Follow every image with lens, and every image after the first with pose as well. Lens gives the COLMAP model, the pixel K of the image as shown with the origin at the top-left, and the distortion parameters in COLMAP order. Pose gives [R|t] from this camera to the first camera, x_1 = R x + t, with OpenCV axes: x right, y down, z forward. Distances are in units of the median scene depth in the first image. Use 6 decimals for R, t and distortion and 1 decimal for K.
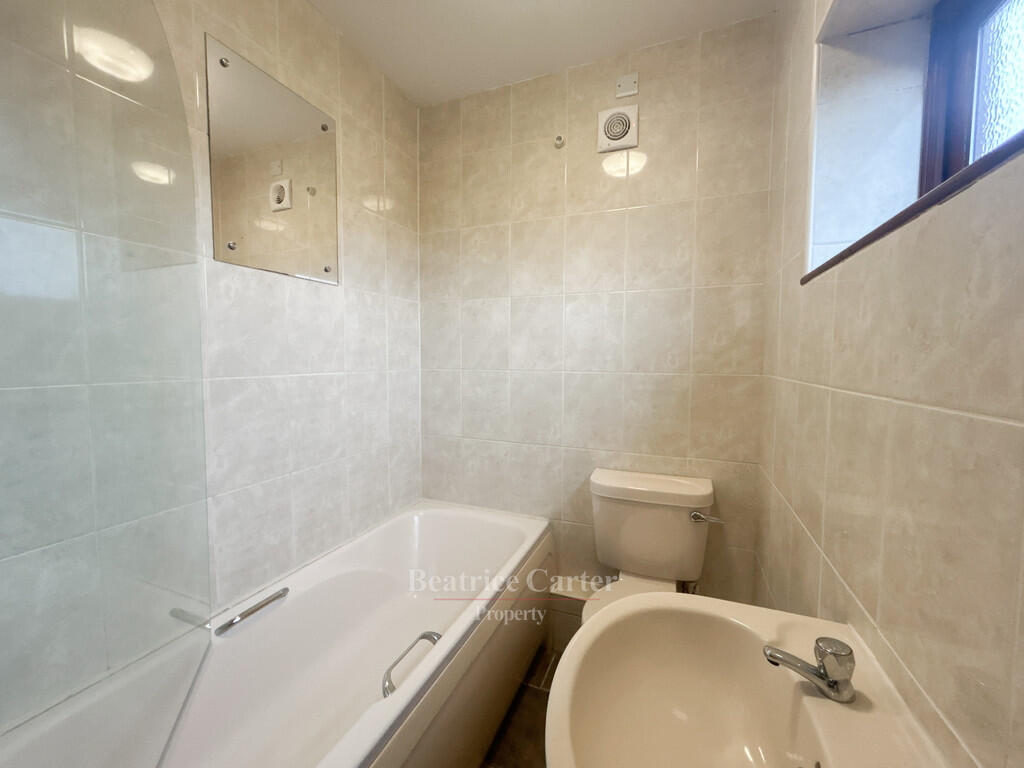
lens RADIAL K [[416.6, 0, 512.0], [0, 416.6, 383.5], [0, 0, 1]] dist [-0.000855, -0.000610]
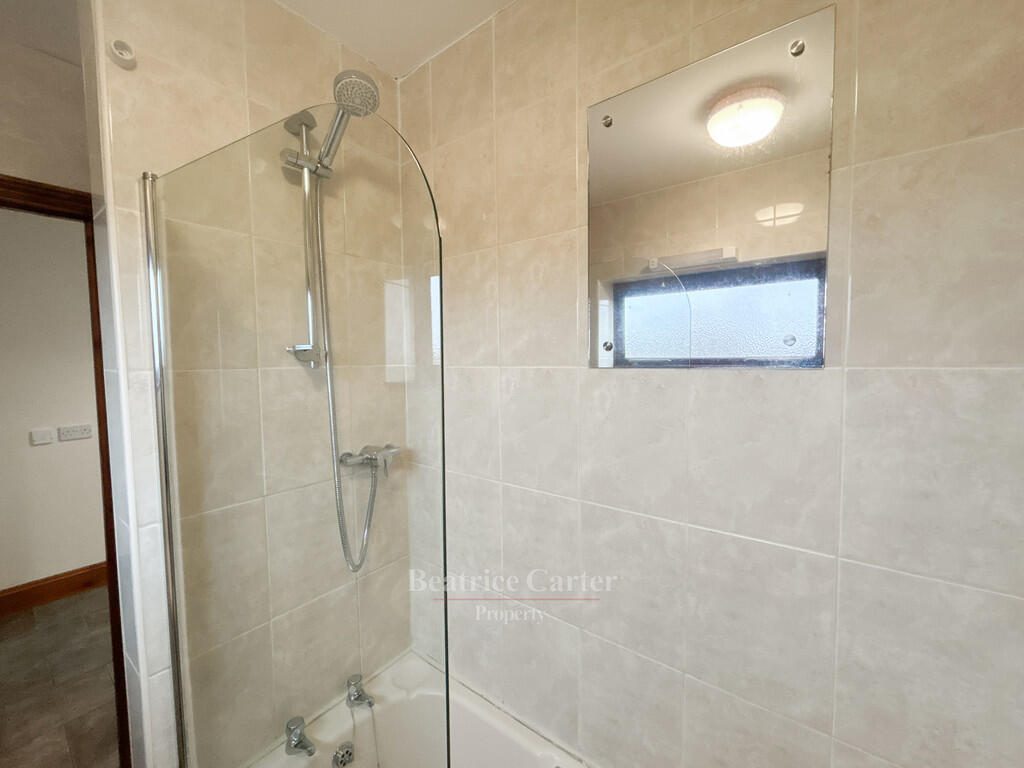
lens RADIAL K [[416.6, 0, 511.1], [0, 416.6, 385.1], [0, 0, 1]] dist [-0.000855, -0.000610]
pose [[-0.271318, 0.055231, -0.960904, 0.135651], [-0.053479, 0.995945, 0.072345, -0.263247], [0.961003, 0.071016, -0.267264, 0.900971]]
